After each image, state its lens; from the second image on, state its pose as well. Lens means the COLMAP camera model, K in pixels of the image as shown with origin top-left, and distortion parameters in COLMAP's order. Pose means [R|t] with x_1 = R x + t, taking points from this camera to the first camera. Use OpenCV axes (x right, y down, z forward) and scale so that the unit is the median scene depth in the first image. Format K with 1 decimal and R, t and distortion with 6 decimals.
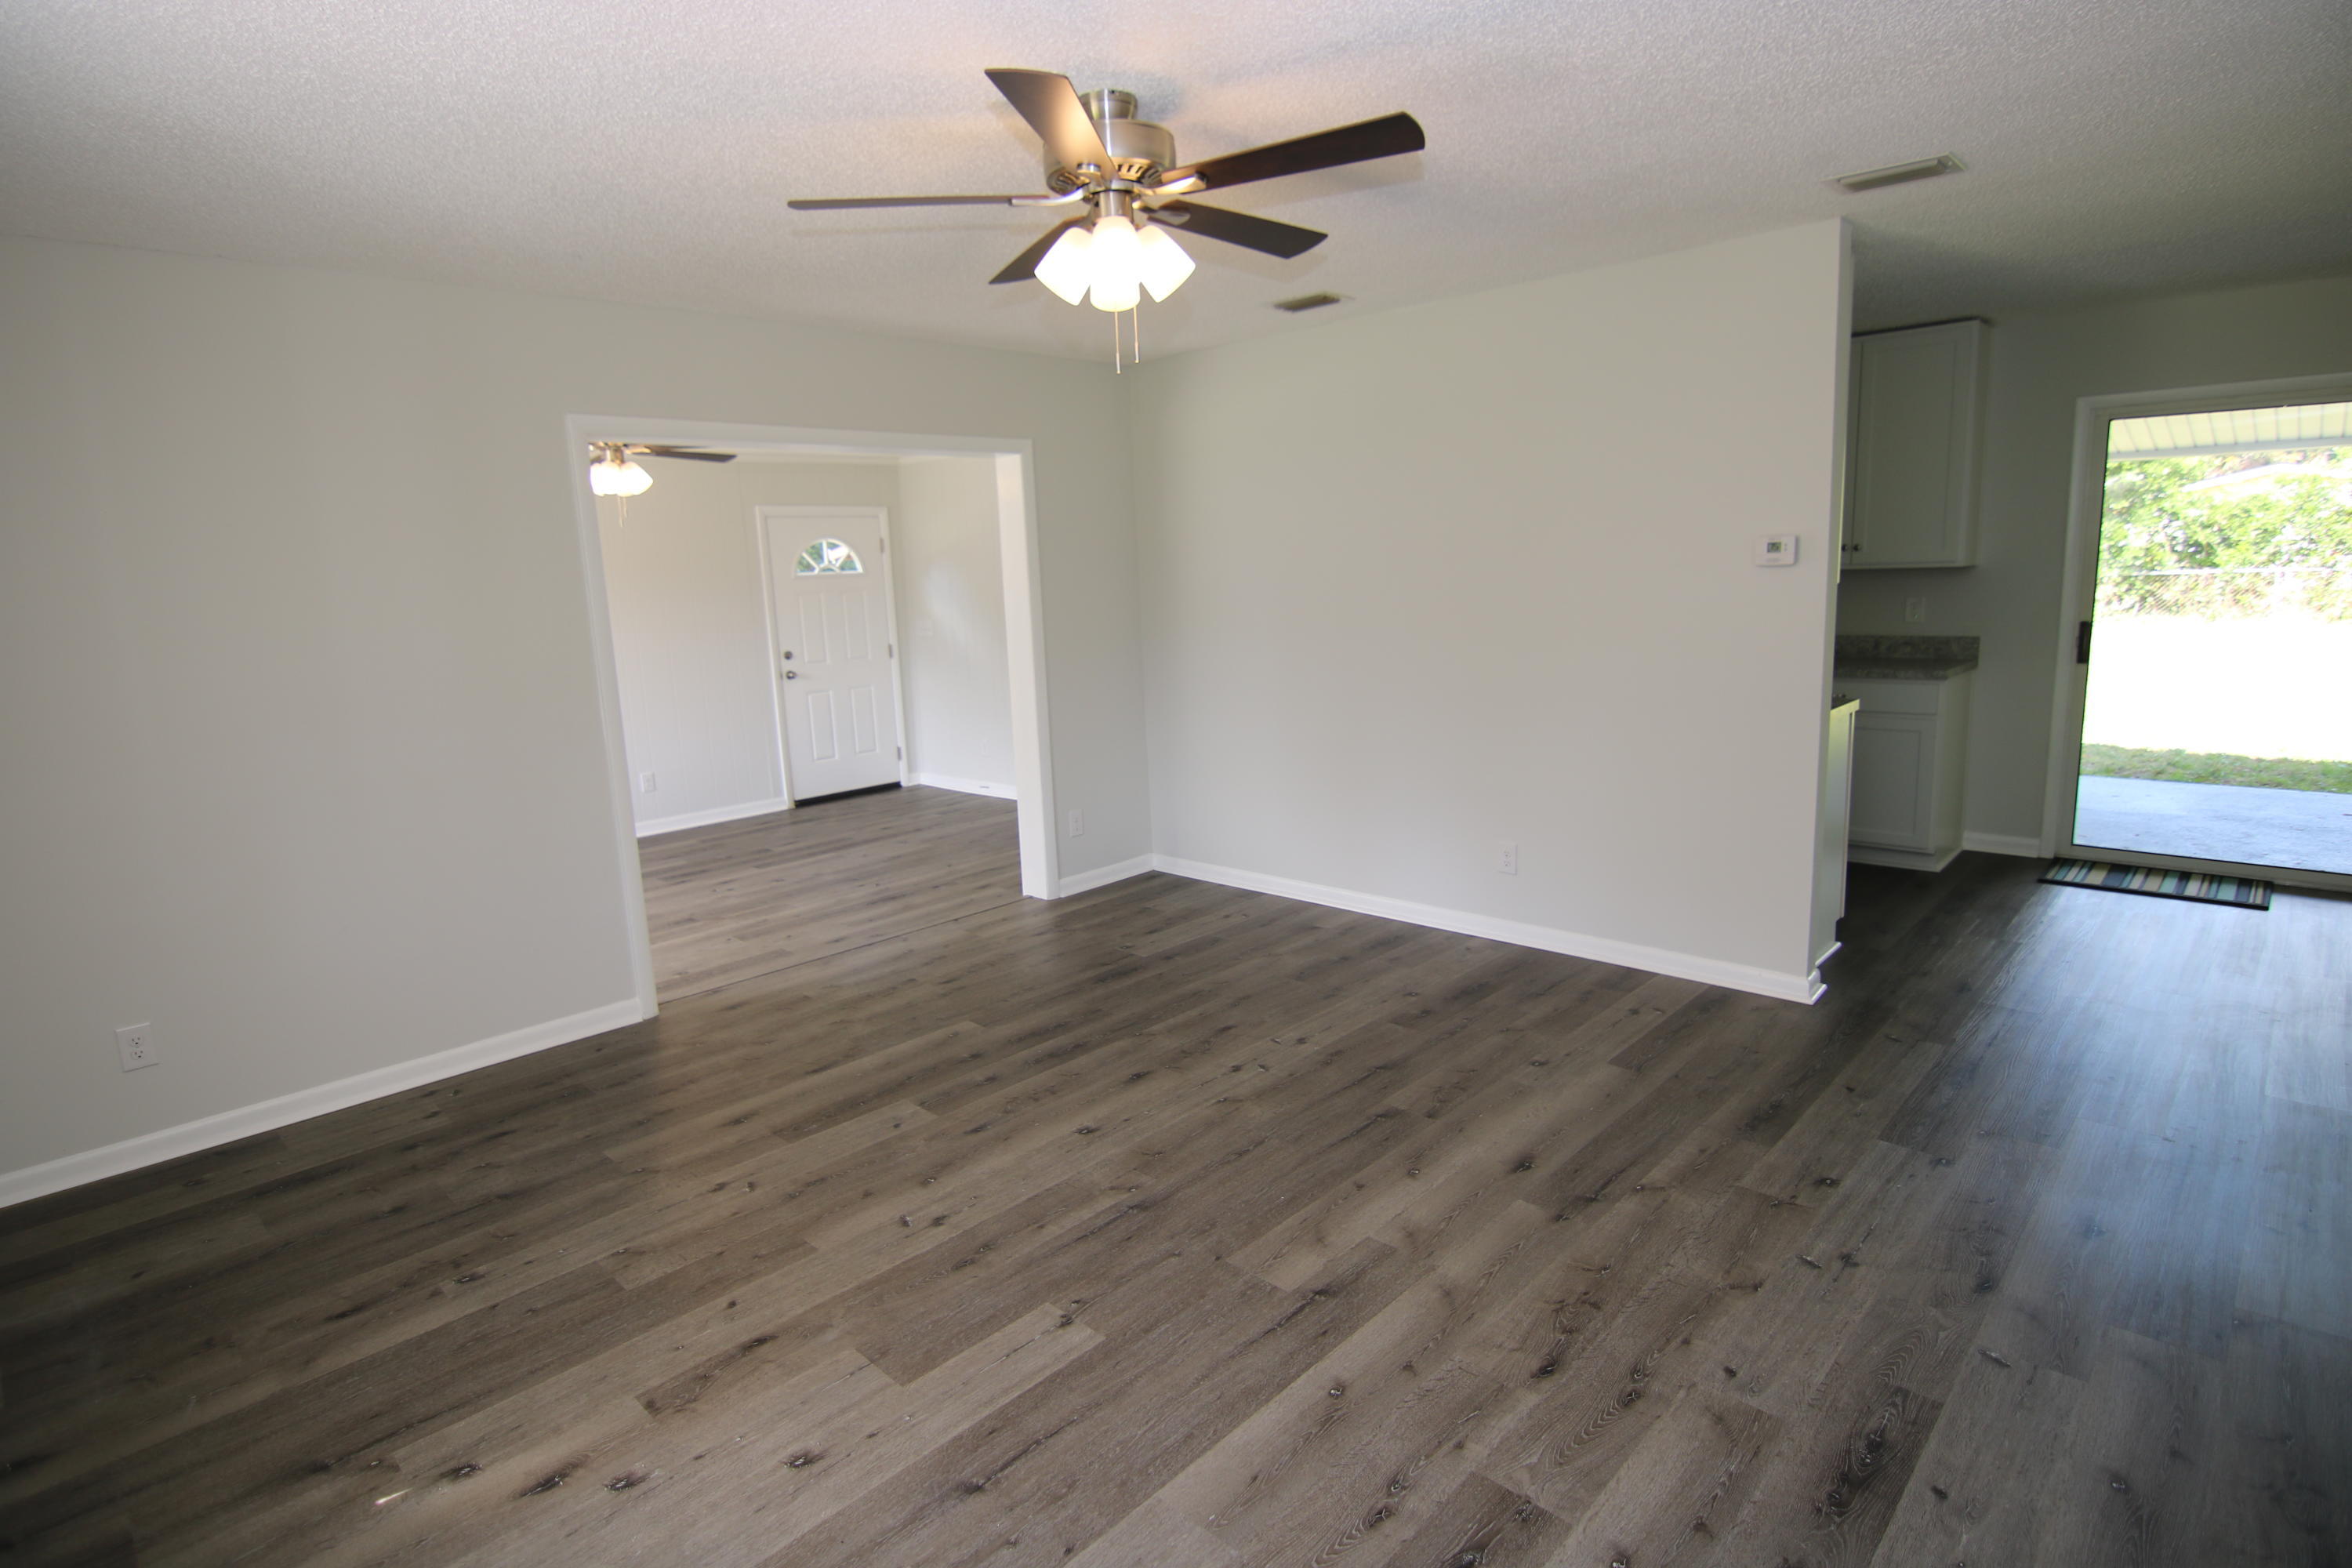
lens RADIAL K [[1199.6, 0, 1172.0], [0, 1199.6, 789.0], [0, 0, 1]] dist [-0.006747, -0.007727]
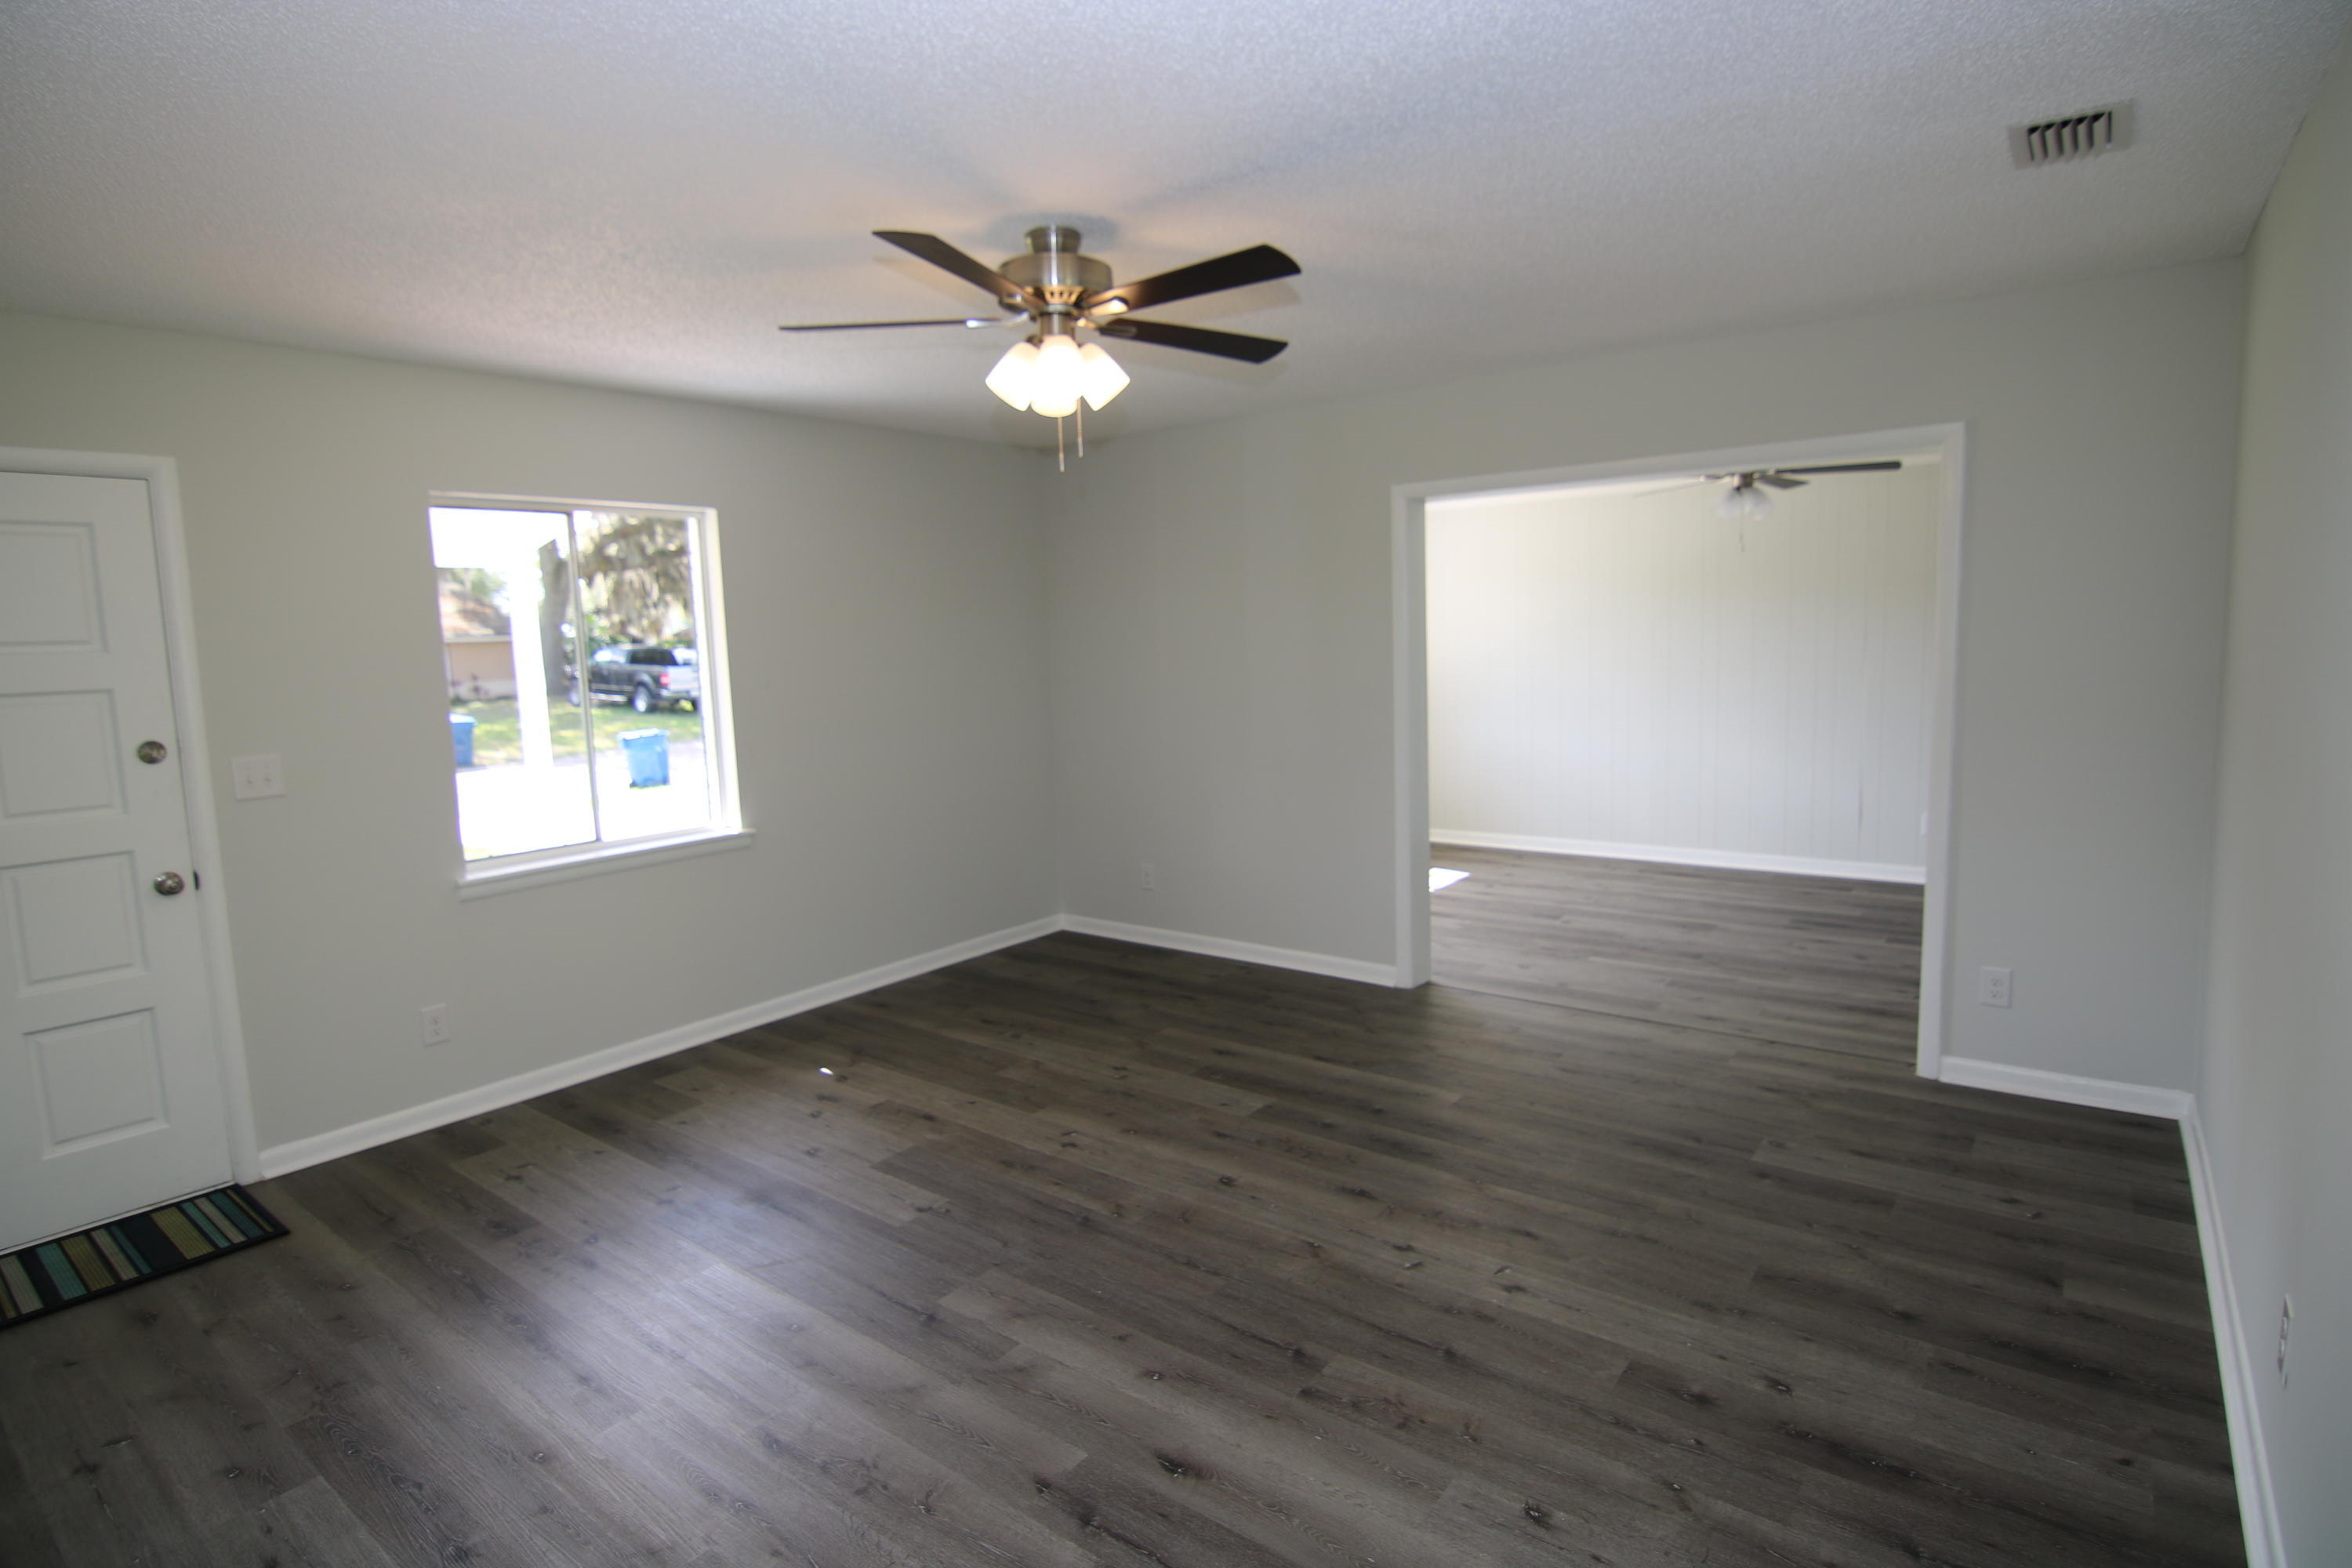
lens RADIAL K [[1199.6, 0, 1169.0], [0, 1199.6, 774.8], [0, 0, 1]] dist [-0.006747, -0.007727]
pose [[0.104688, 0.158045, -0.981867, 0.870252], [-0.152870, 0.978115, 0.141142, -0.190965], [0.982686, 0.135323, 0.126557, 0.770487]]
